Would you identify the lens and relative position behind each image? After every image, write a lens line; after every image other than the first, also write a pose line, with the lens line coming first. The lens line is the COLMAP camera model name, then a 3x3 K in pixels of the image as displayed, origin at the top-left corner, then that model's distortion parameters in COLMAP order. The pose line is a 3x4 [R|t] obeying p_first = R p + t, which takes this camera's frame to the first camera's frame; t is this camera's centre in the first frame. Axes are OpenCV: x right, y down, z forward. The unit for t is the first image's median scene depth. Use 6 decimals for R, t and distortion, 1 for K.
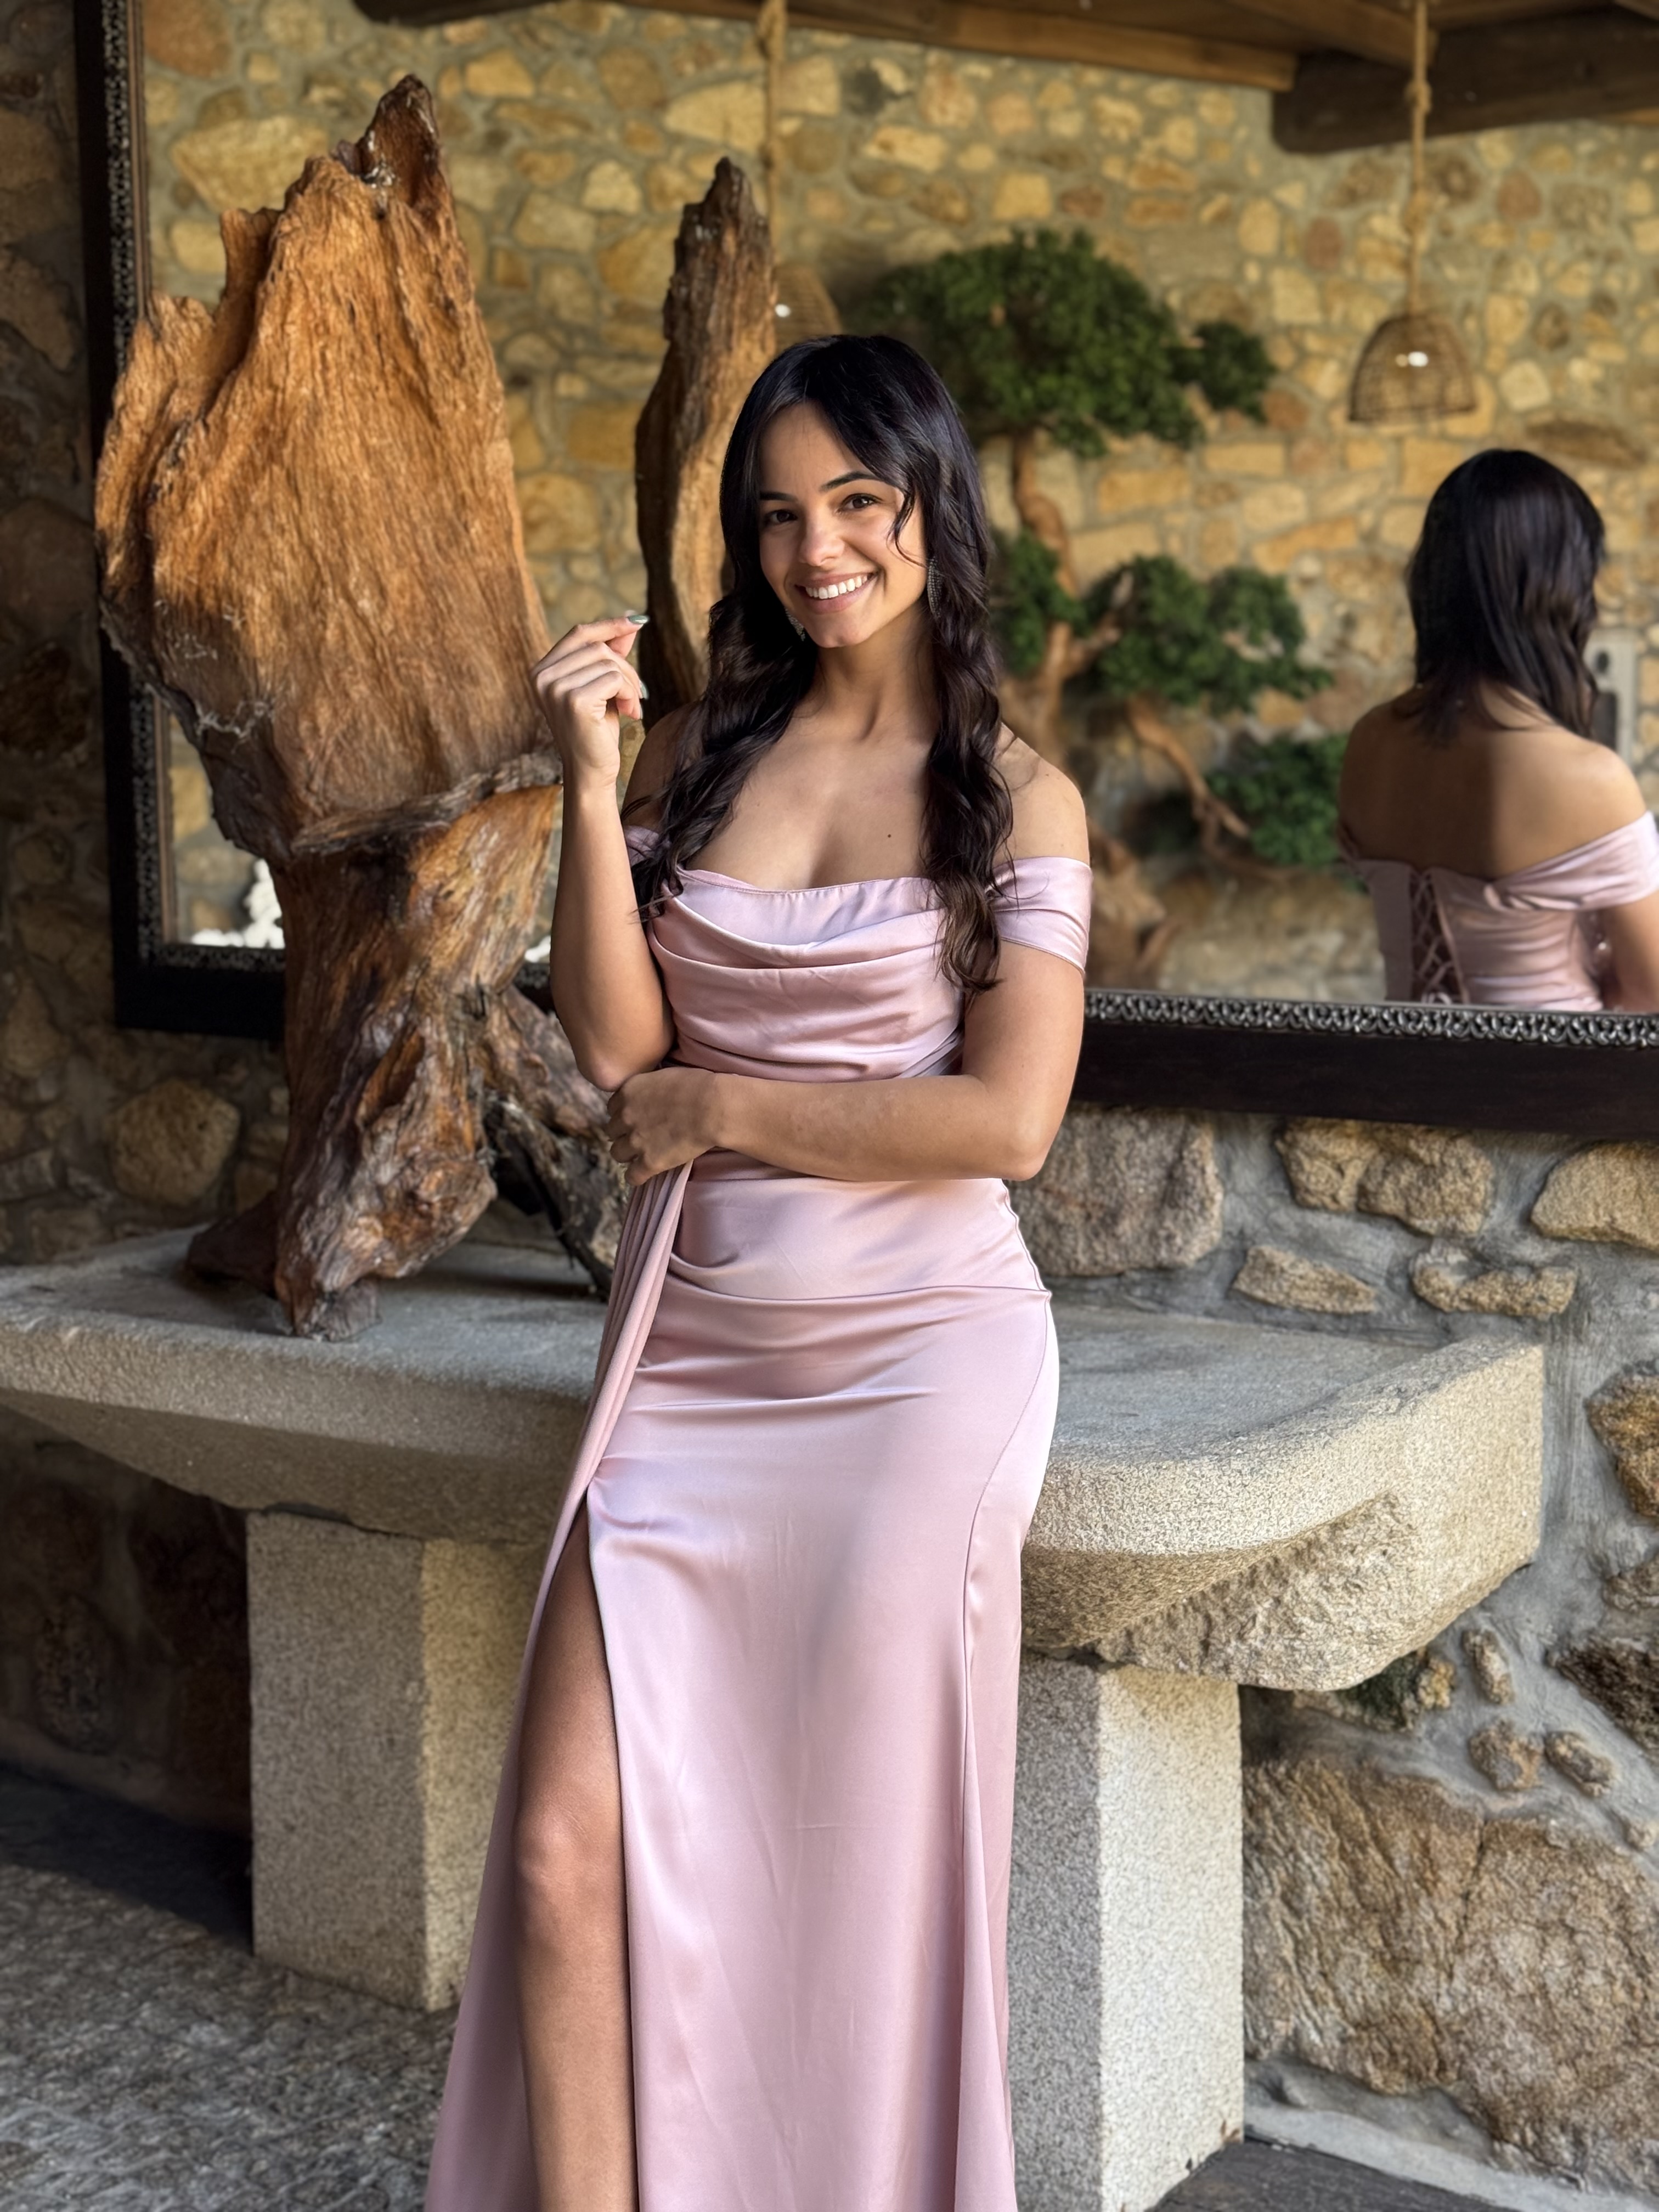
lens RADIAL K [[3052.4, 0, 819.1], [0, 3052.4, 1117.3], [0, 0, 1]] dist [0.196262, -0.404909]
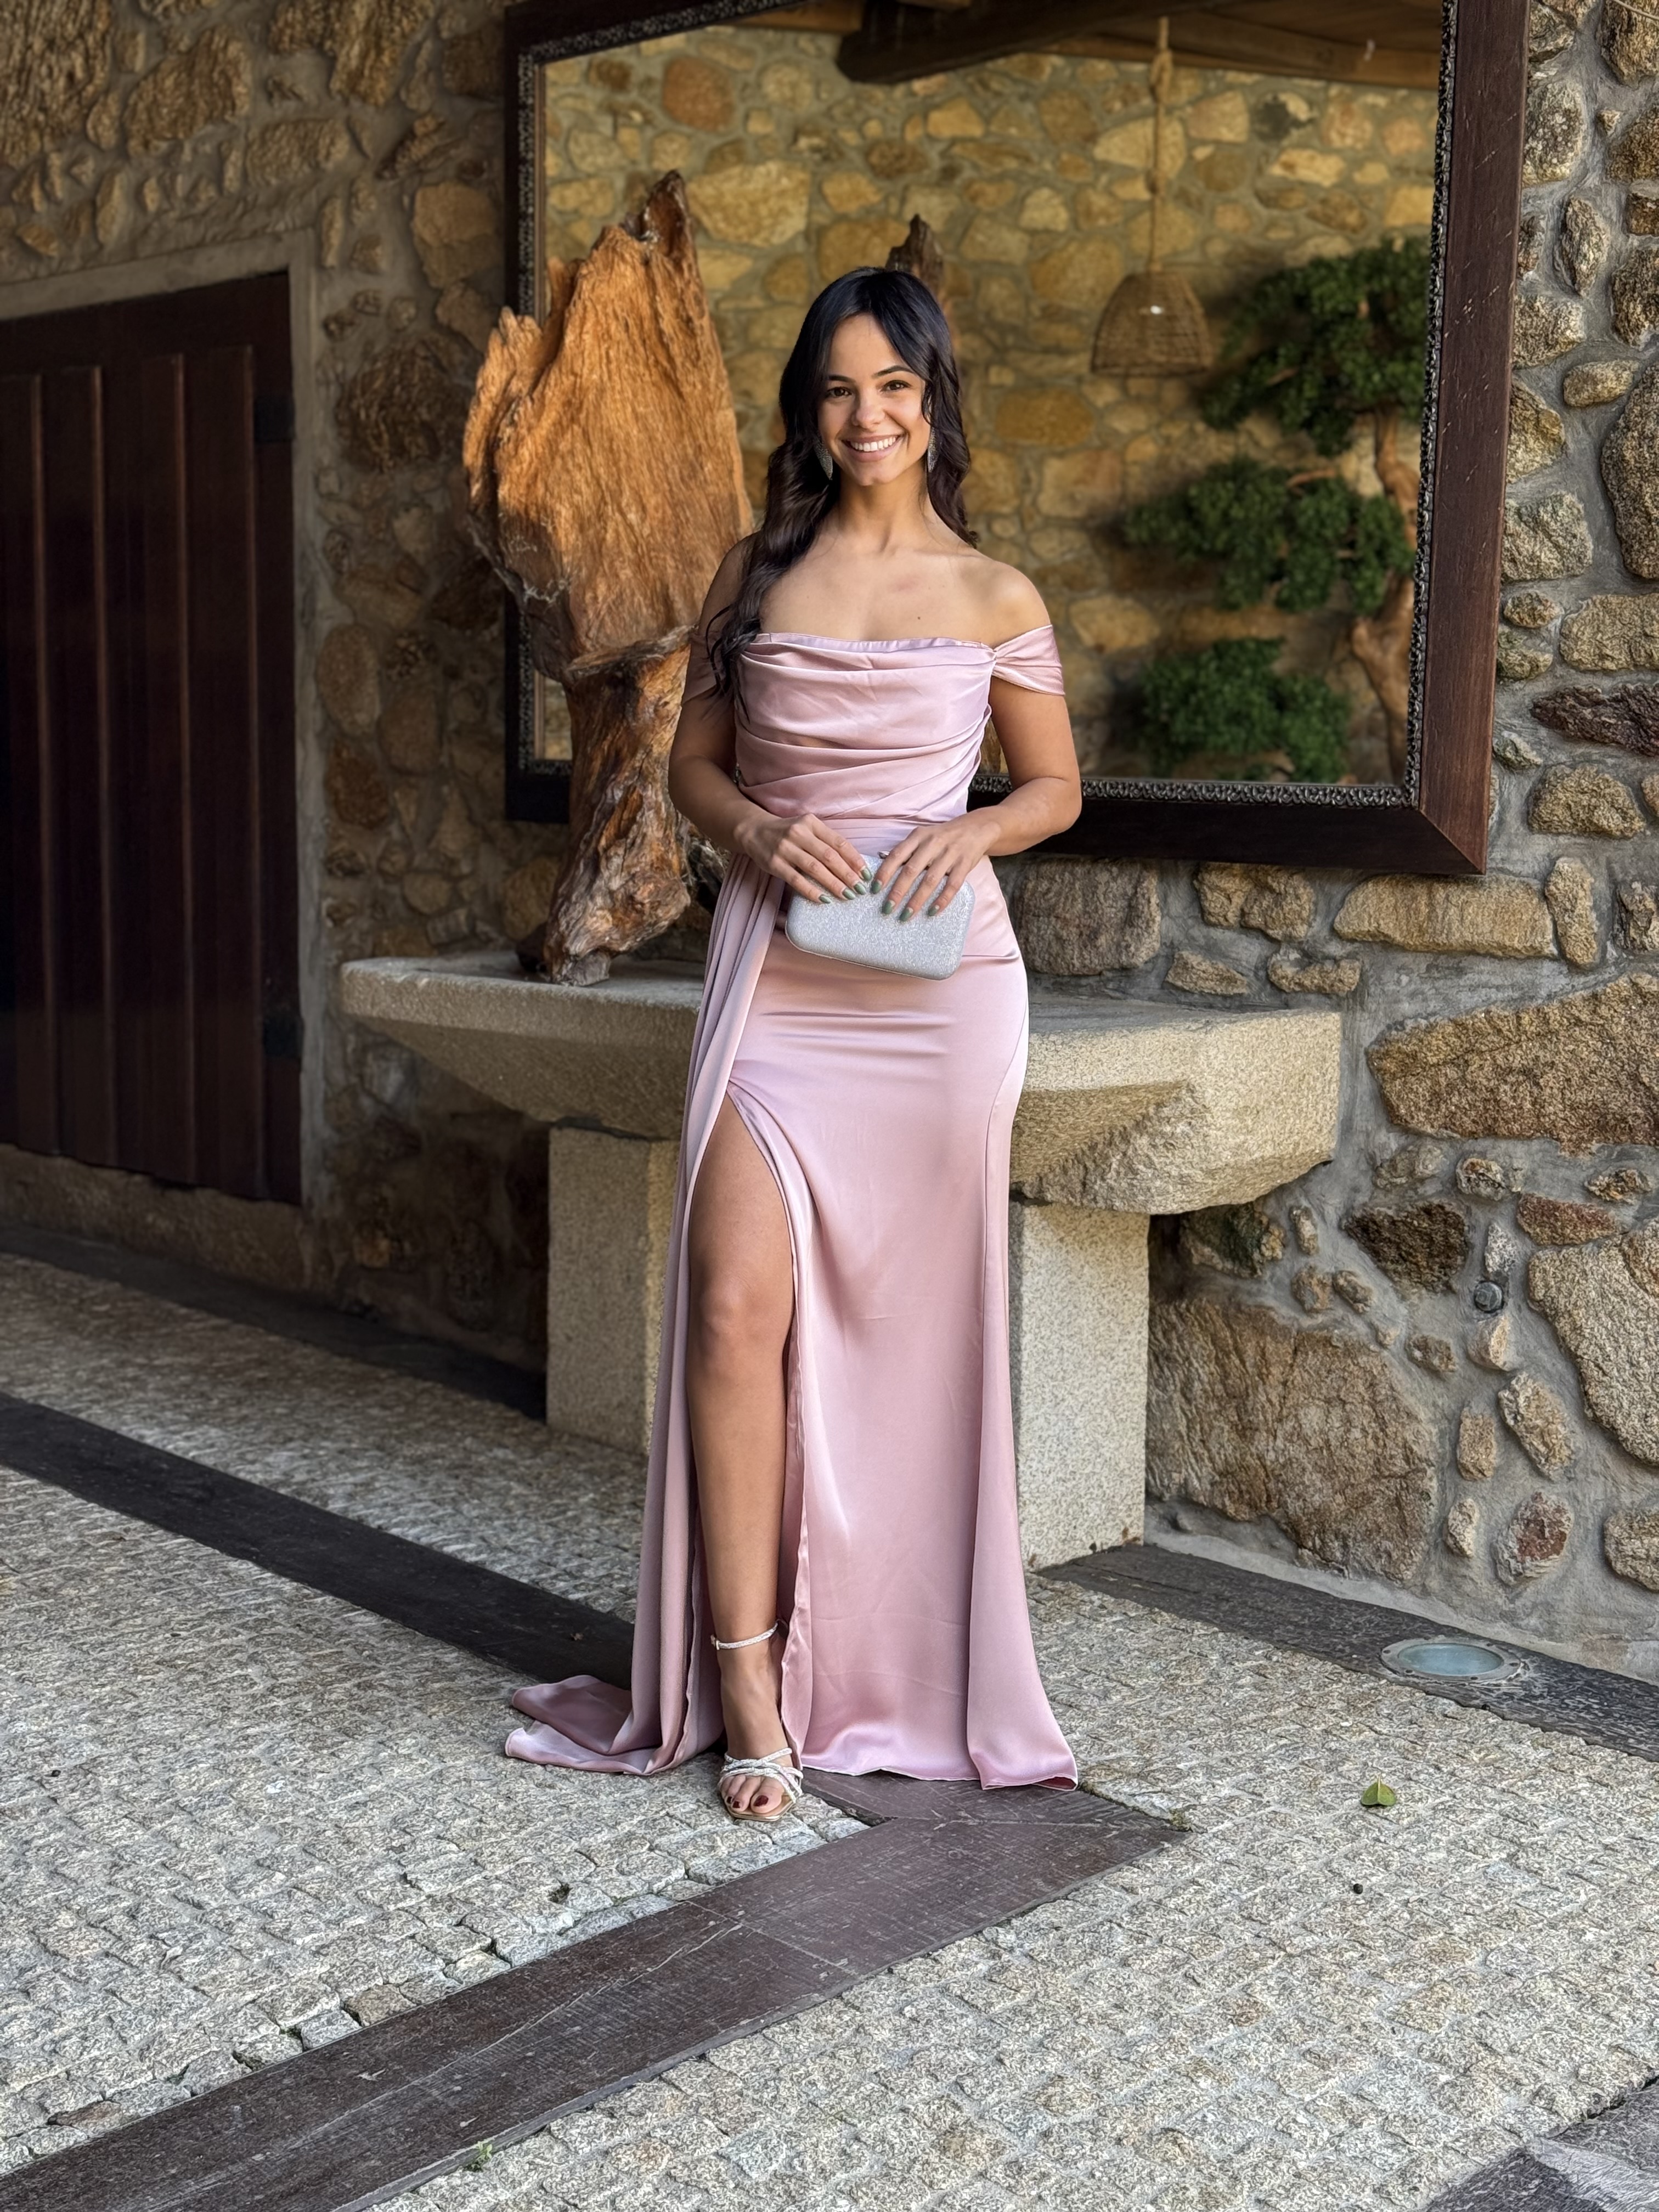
lens RADIAL K [[3051.5, 0, 829.5], [0, 3051.5, 1106.0], [0, 0, 1]] dist [0.172697, -0.258167]
pose [[0.978124, 0.046780, -0.202696, 0.277627], [-0.046986, 0.998888, 0.003794, 0.117685], [0.202648, 0.005813, 0.979234, -0.480802]]
